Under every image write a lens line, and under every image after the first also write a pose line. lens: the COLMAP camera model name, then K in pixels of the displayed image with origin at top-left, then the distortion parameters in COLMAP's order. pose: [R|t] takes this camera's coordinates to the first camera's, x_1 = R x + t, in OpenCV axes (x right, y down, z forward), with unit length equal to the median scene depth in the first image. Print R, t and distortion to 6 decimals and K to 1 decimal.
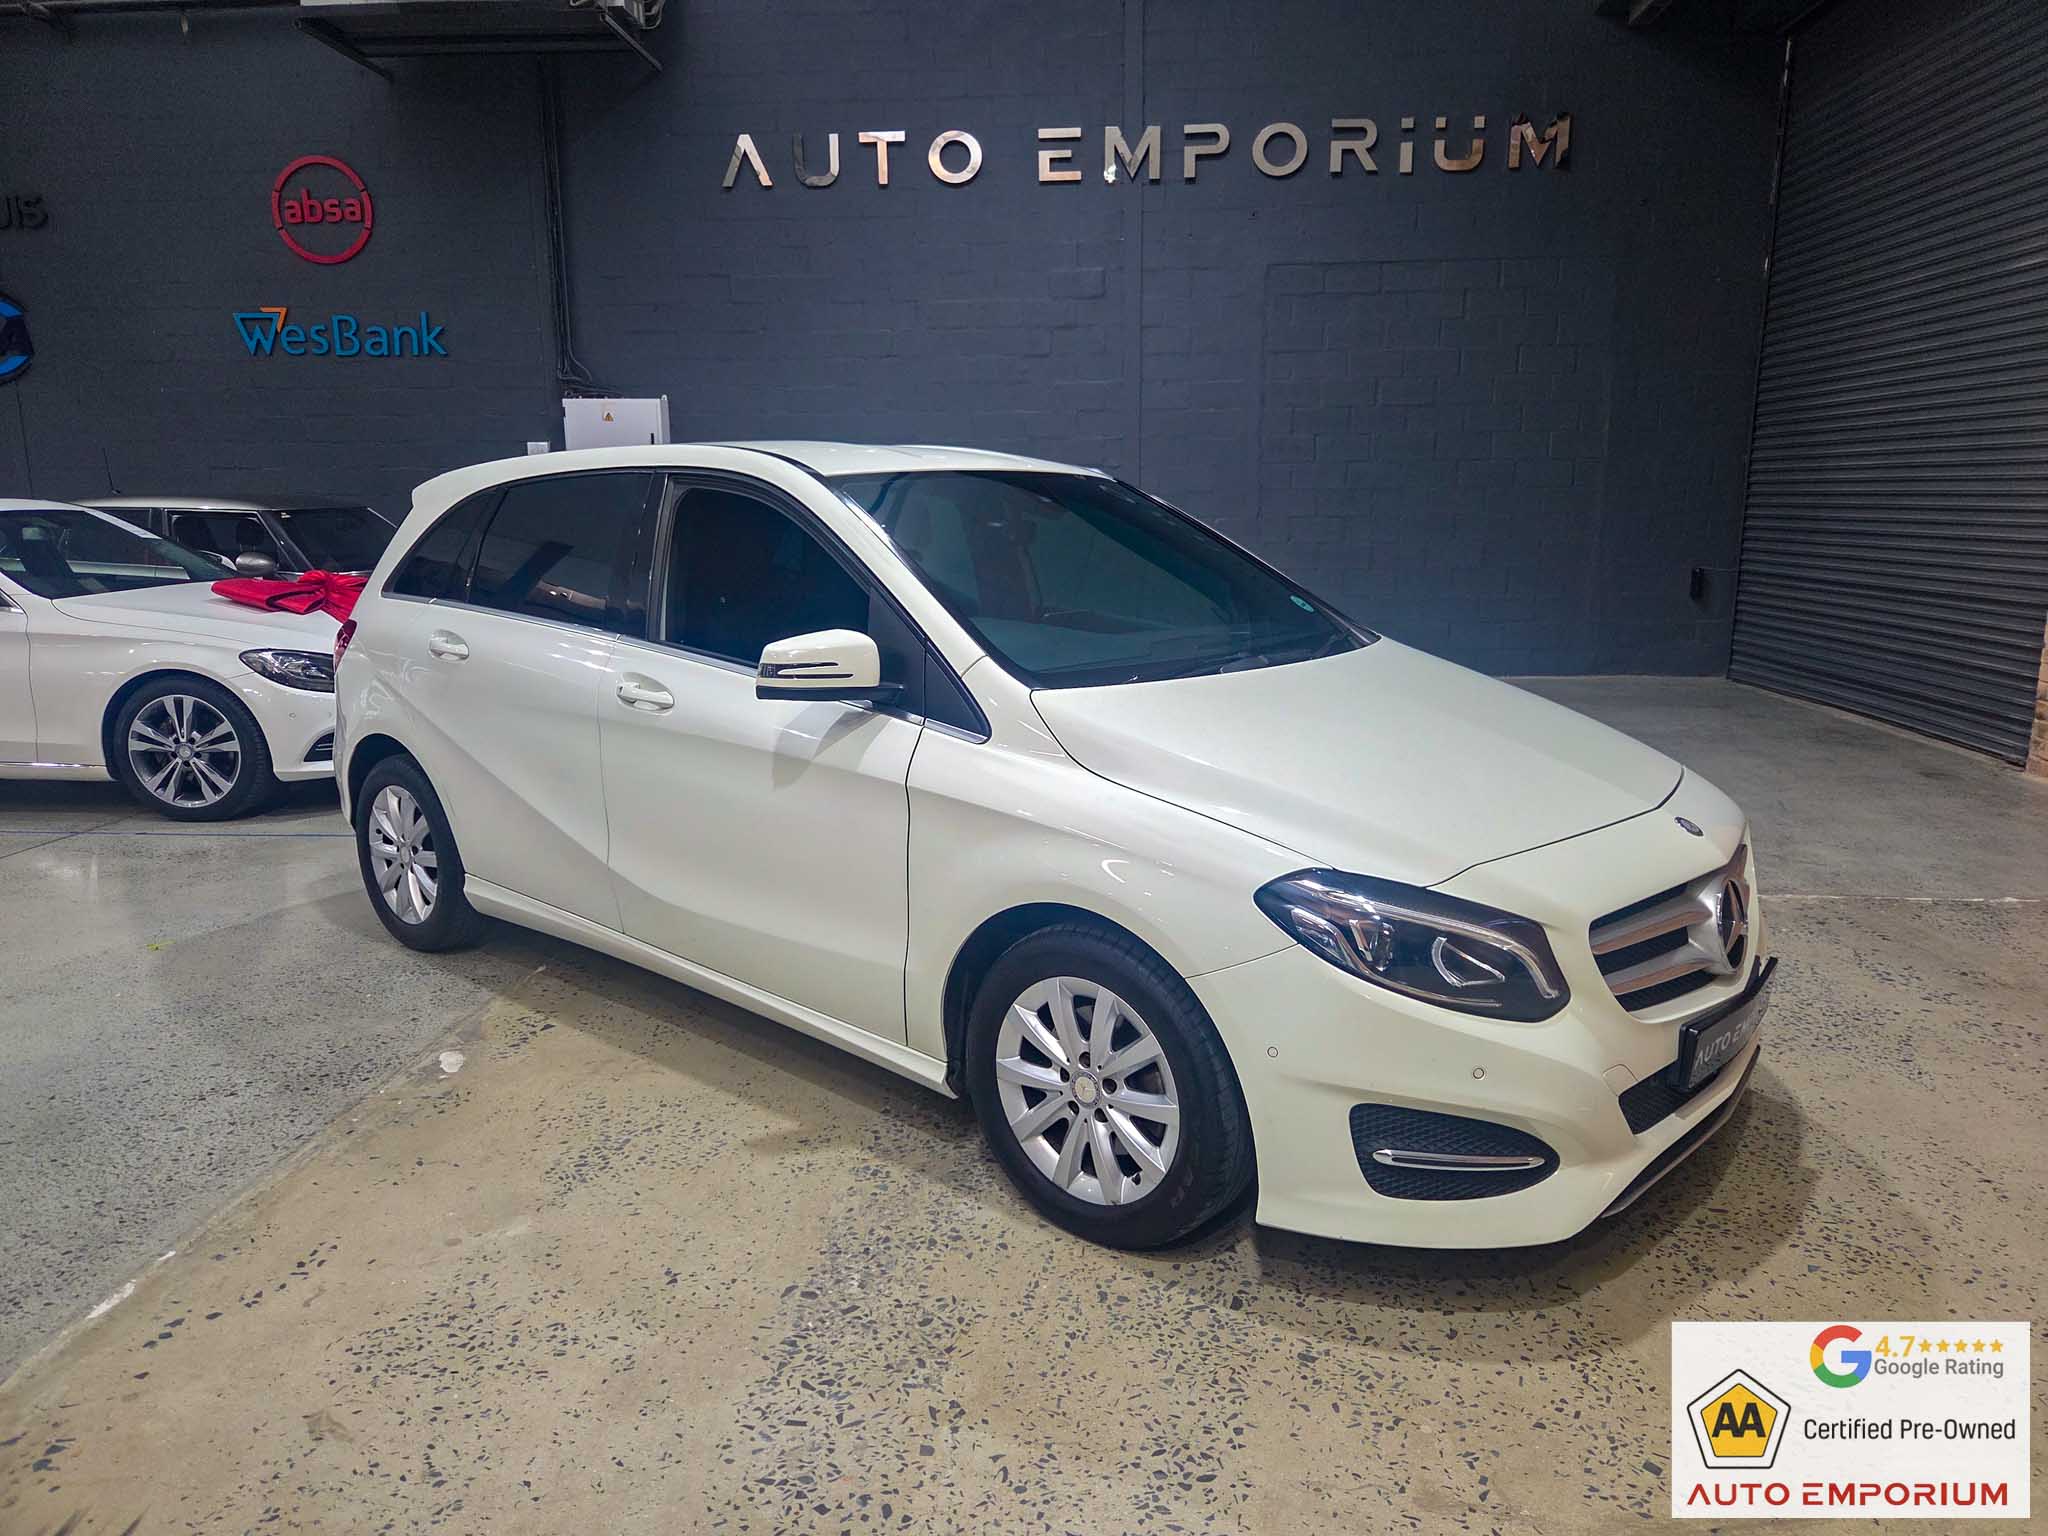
lens RADIAL K [[1364.6, 0, 1035.8], [0, 1364.6, 769.5], [0, 0, 1]] dist [0.054279, -0.045154]
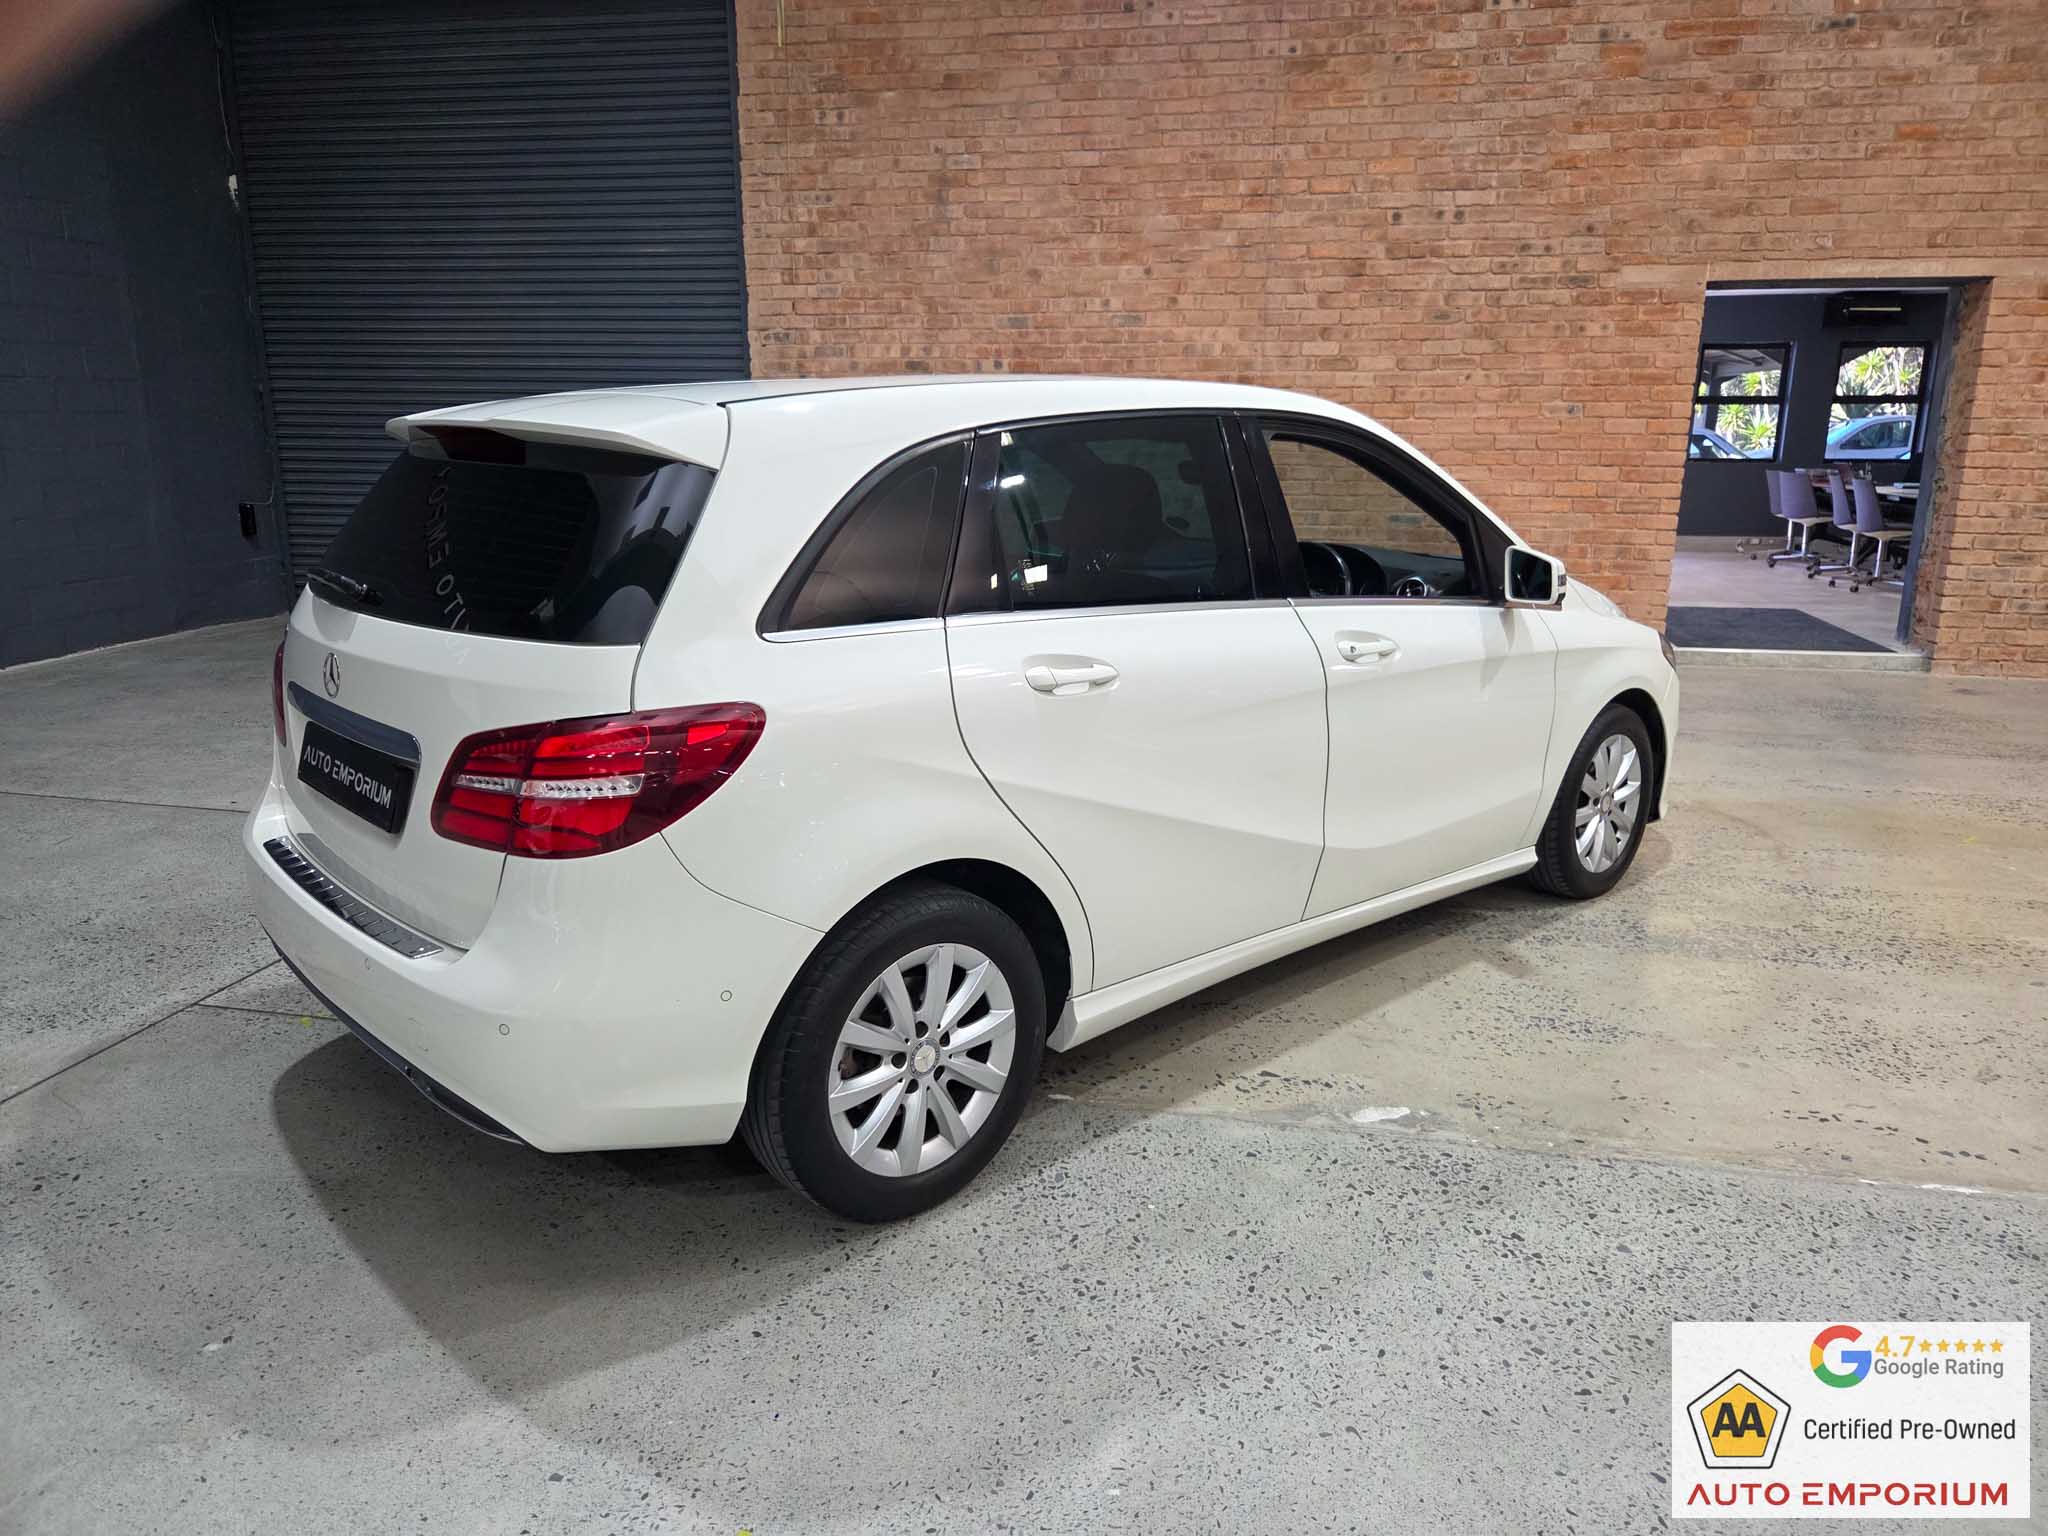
lens RADIAL K [[1373.6, 0, 1024.0], [0, 1373.6, 768.0], [0, 0, 1]] dist [0.062270, -0.057219]
pose [[0.130762, -0.236732, 0.962735, -1.496040], [0.188361, 0.959318, 0.210308, -0.262955], [-0.973356, 0.153841, 0.170034, 1.263490]]
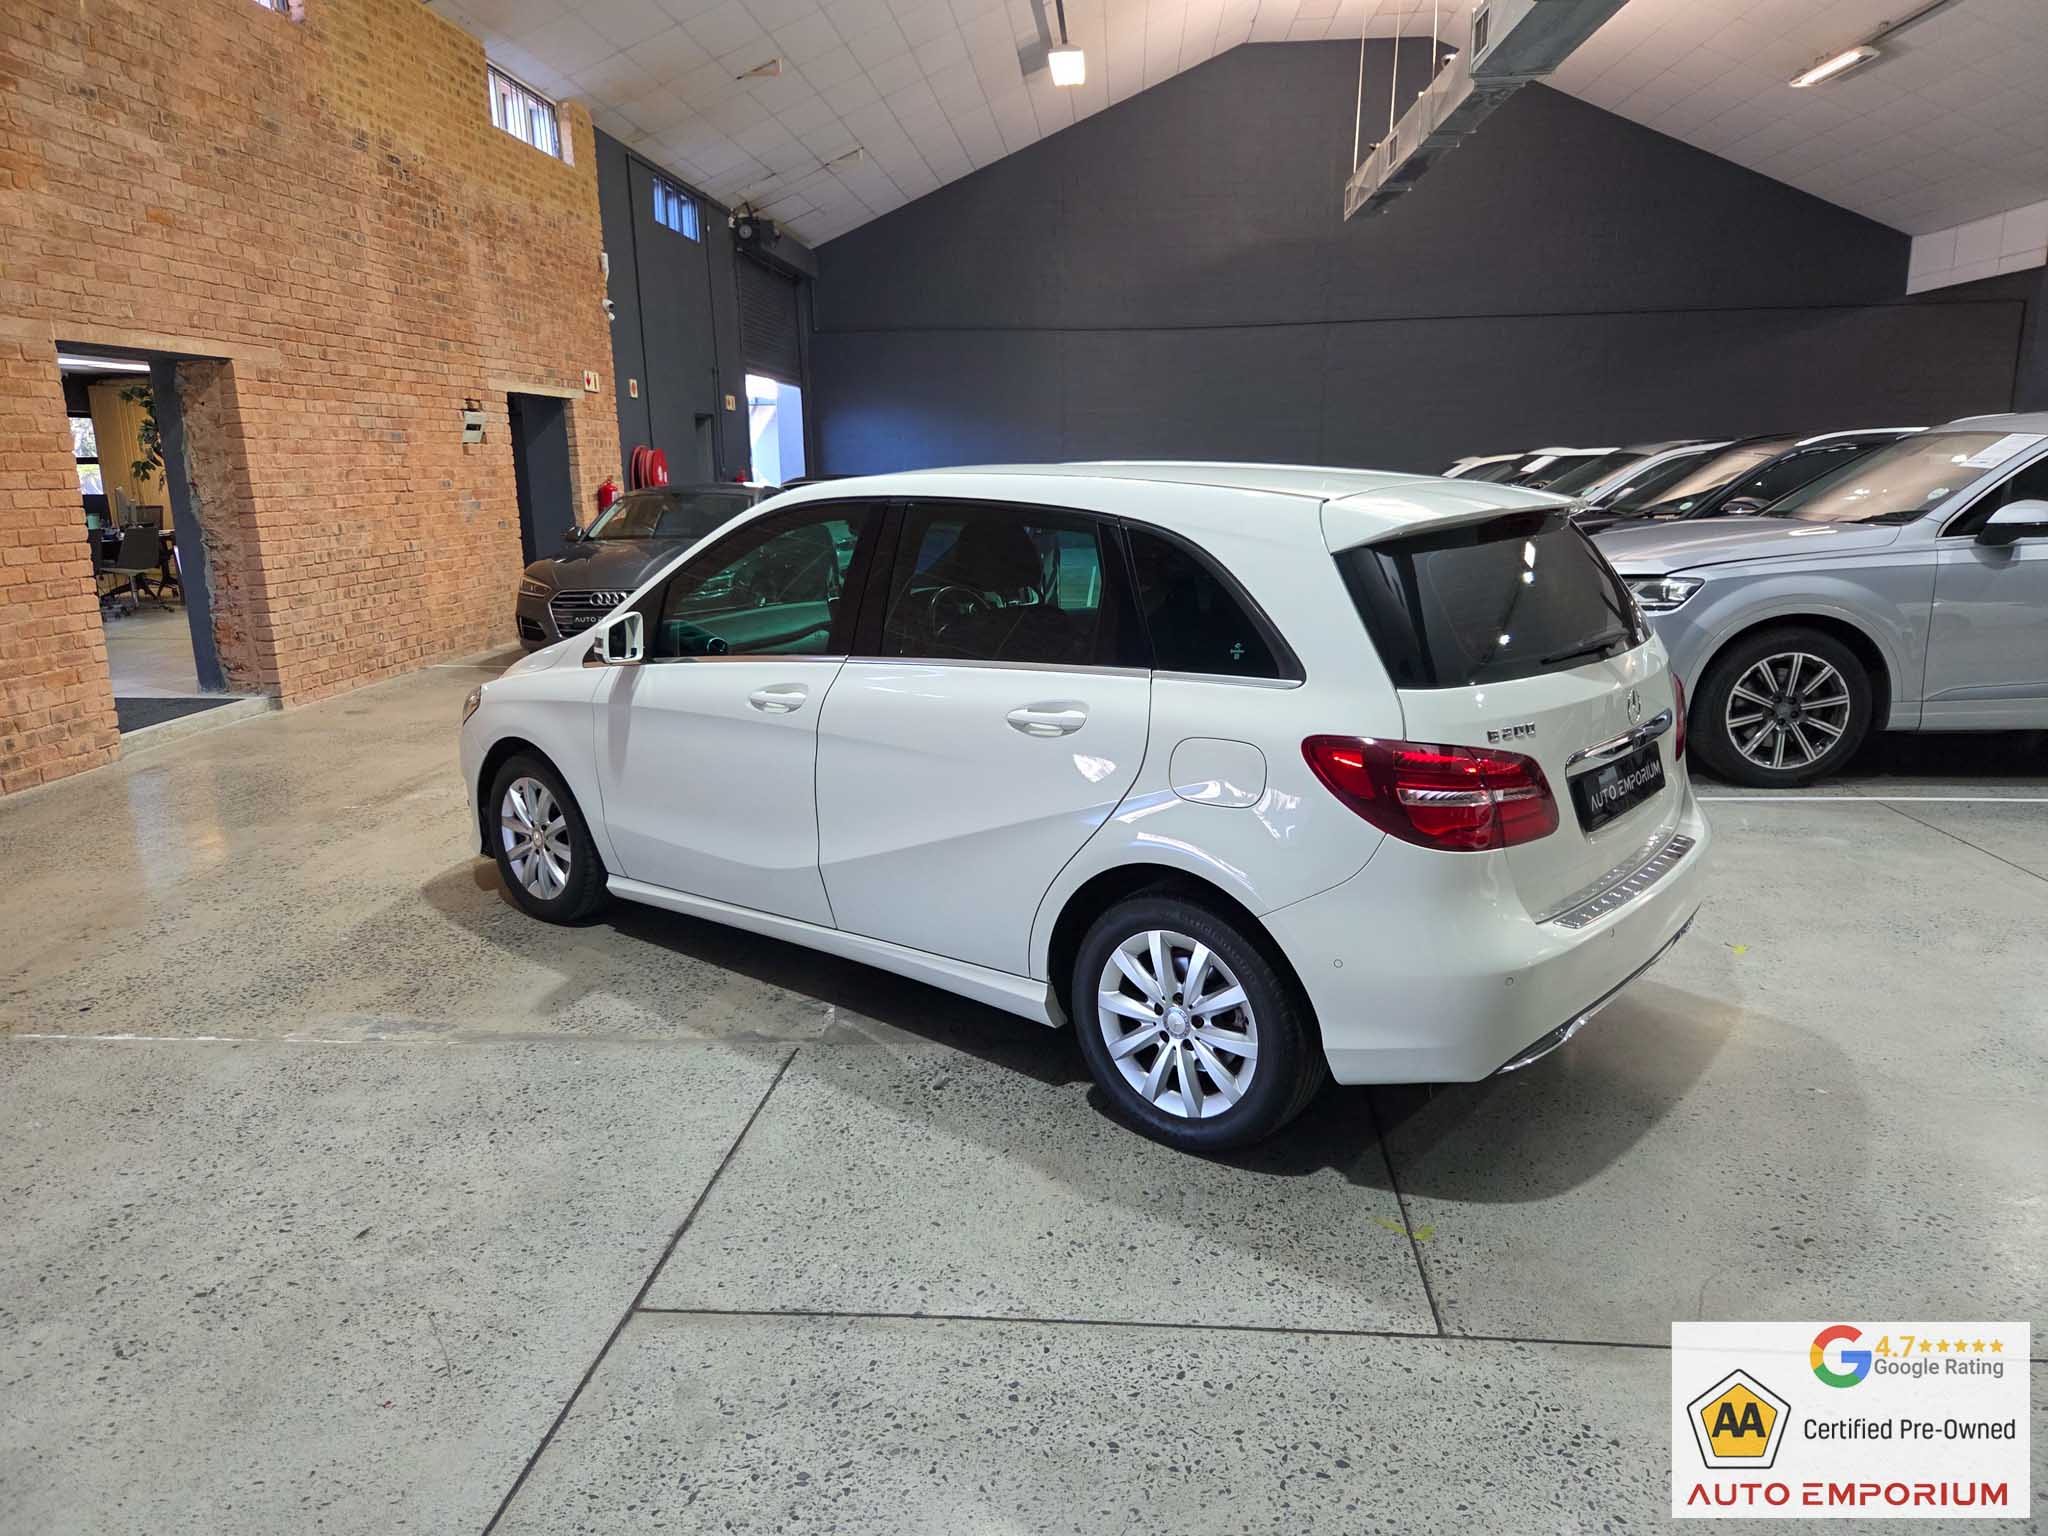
lens RADIAL K [[1382.2, 0, 1041.5], [0, 1382.2, 768.9], [0, 0, 1]] dist [0.061385, -0.052345]
pose [[-0.999805, 0.019472, -0.003186, -0.196330], [0.016514, 0.914185, 0.404962, -0.637979], [0.010798, 0.404830, -0.914328, 2.891289]]
